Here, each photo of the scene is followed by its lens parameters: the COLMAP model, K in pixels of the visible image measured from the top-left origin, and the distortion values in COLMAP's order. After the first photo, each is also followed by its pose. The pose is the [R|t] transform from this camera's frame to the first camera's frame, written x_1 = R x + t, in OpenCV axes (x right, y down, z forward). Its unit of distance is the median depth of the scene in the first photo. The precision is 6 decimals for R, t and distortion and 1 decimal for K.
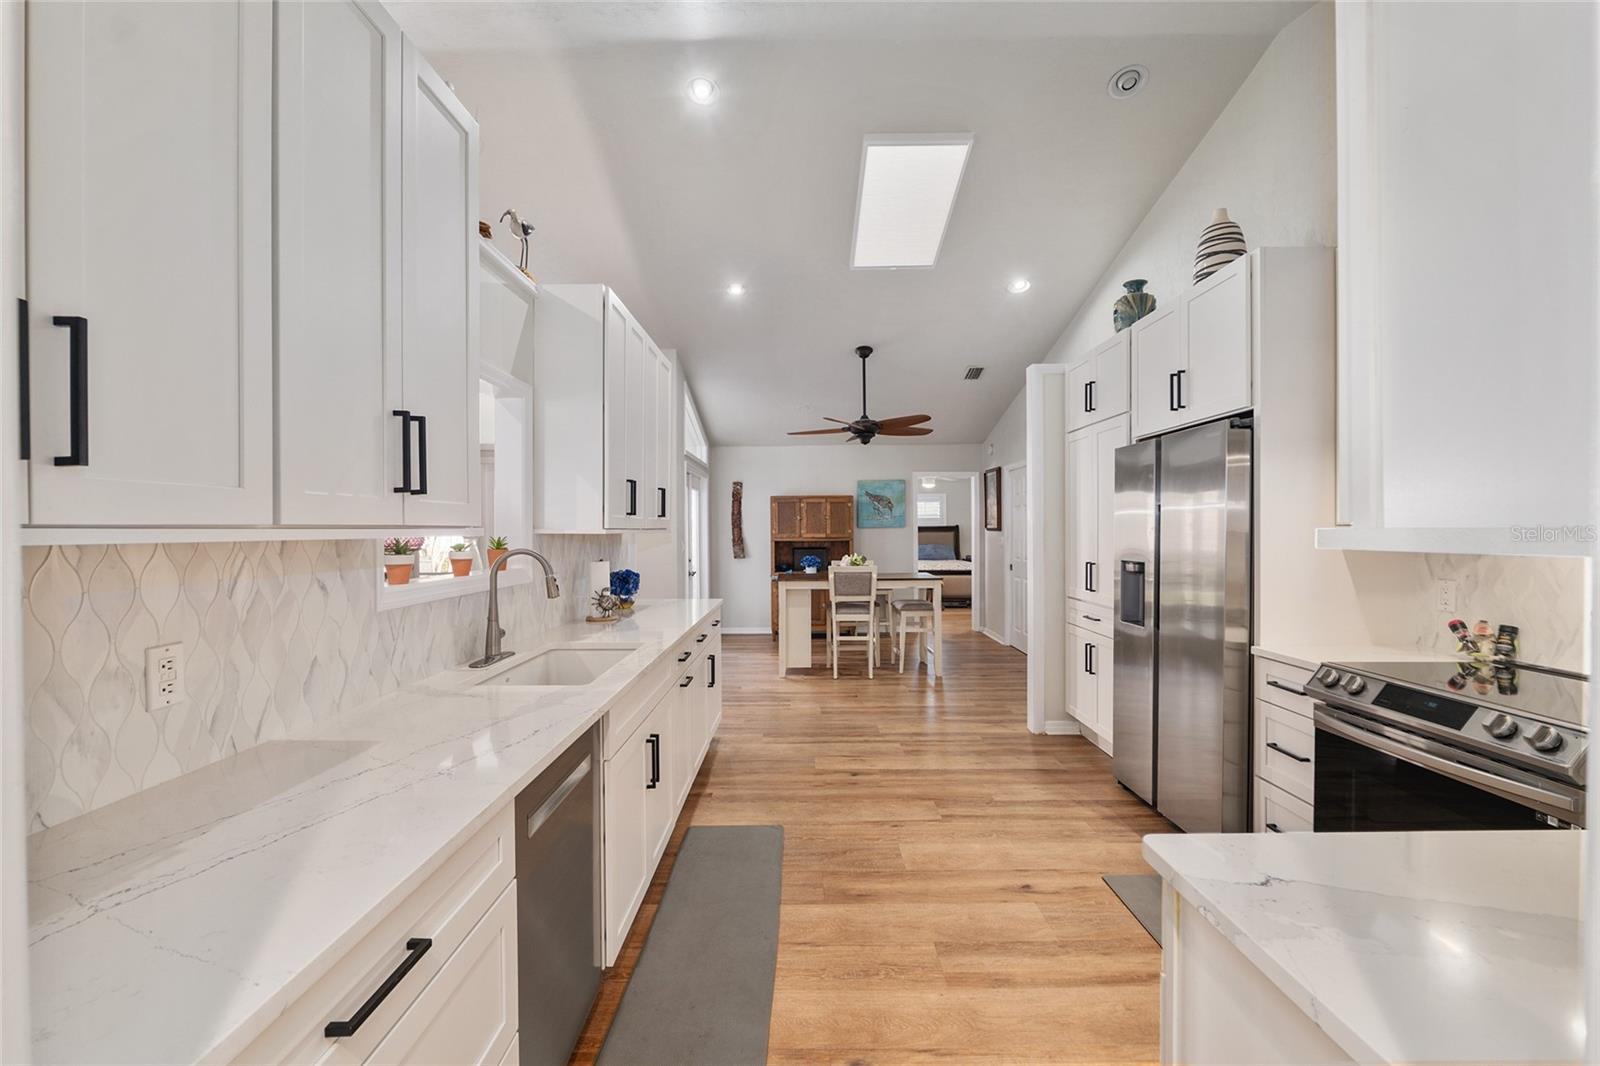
lens RADIAL K [[671.9, 0, 800.0], [0, 671.9, 533.0], [0, 0, 1]] dist [-0.001018, -0.000128]
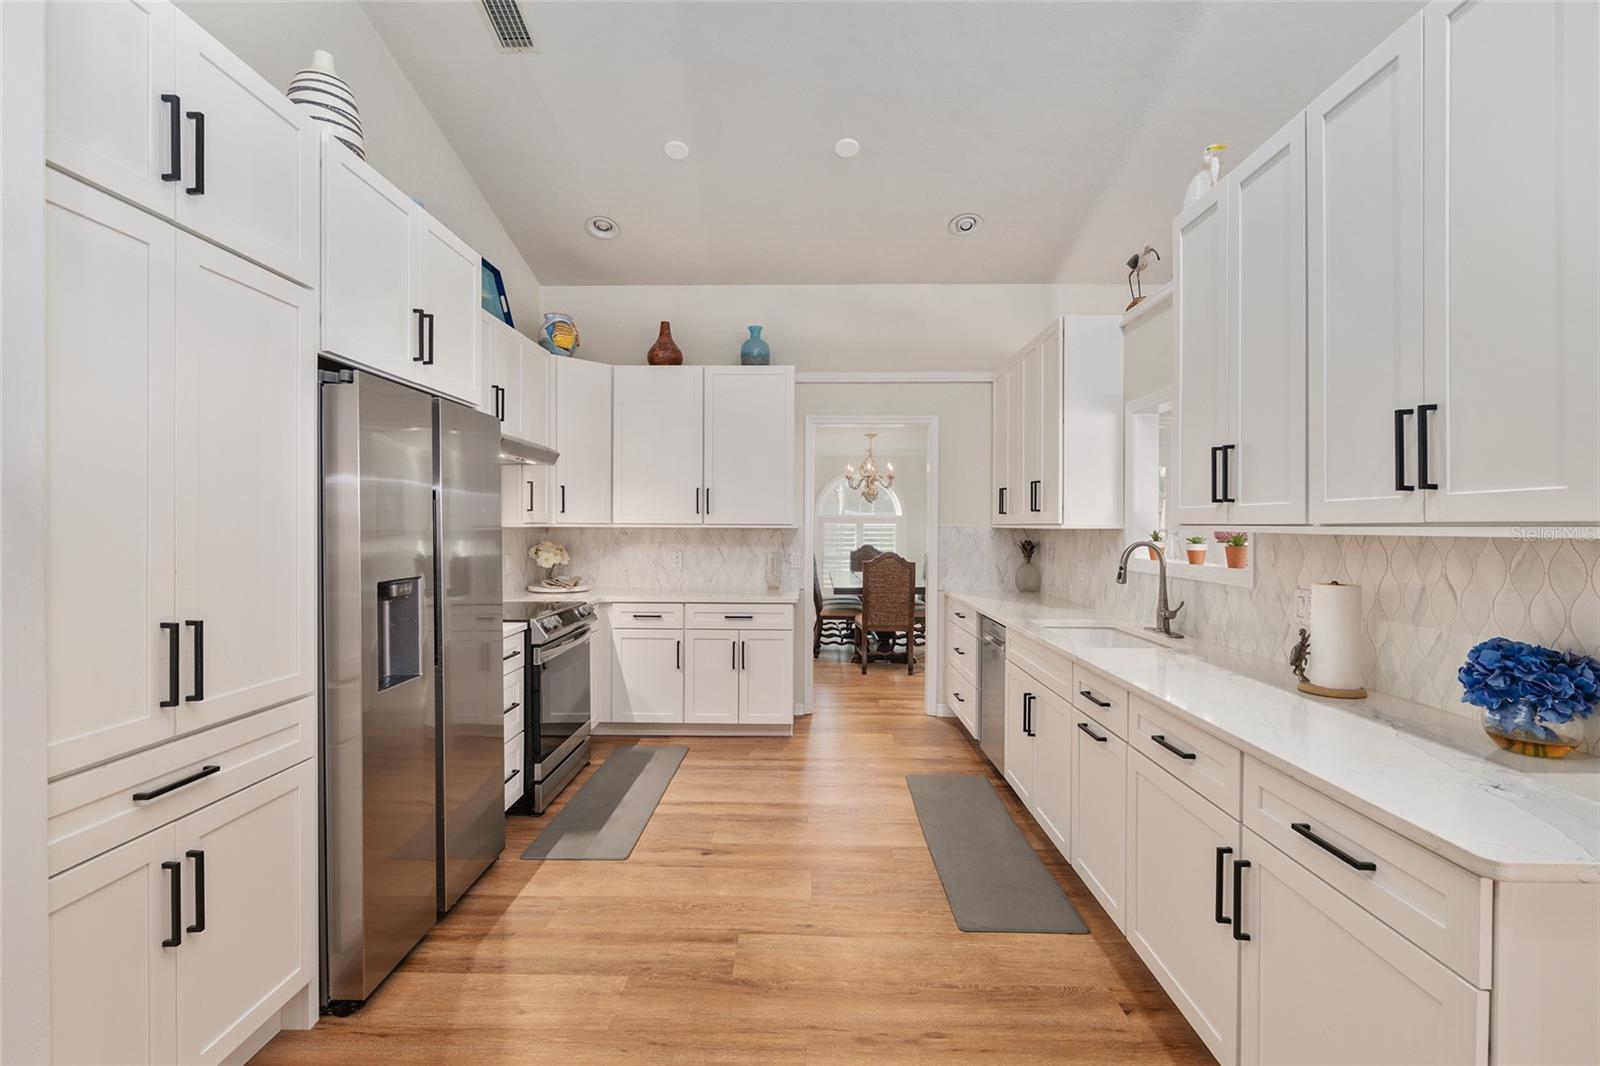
lens RADIAL K [[702.1, 0, 800.0], [0, 702.1, 533.0], [0, 0, 1]] dist [-0.000518, -0.000475]
pose [[-0.999904, 0.002063, 0.013672, 0.170328], [0.002209, 0.999941, 0.010658, -0.007025], [-0.013649, 0.010687, -0.999850, 2.165712]]
